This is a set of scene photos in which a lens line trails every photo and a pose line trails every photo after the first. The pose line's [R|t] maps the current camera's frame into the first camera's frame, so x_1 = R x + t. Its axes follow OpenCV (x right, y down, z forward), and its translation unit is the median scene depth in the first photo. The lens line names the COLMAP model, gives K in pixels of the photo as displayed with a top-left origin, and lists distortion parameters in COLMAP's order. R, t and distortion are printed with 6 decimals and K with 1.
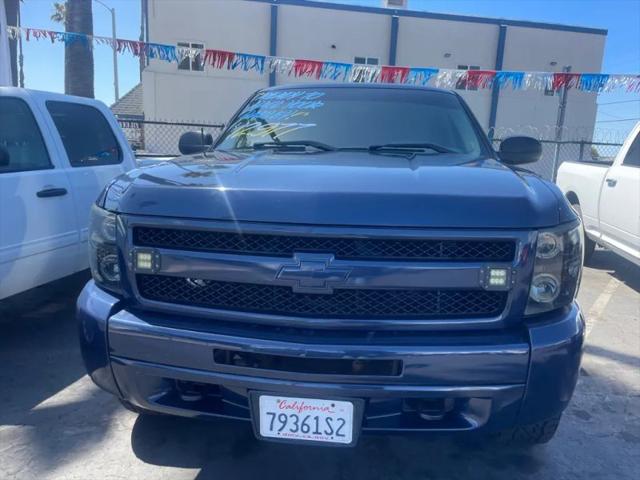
lens RADIAL K [[491.4, 0, 324.5], [0, 491.4, 239.6], [0, 0, 1]] dist [0.101466, -0.134715]
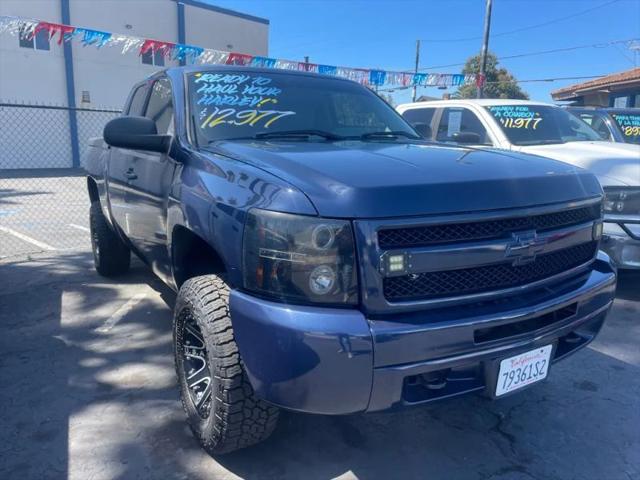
lens RADIAL K [[491.4, 0, 324.5], [0, 491.4, 239.6], [0, 0, 1]] dist [0.101466, -0.134715]
pose [[0.796353, -0.145496, 0.587072, -1.029971], [0.119816, 0.989349, 0.082665, -0.099754], [-0.592846, 0.004510, 0.805303, 0.301809]]
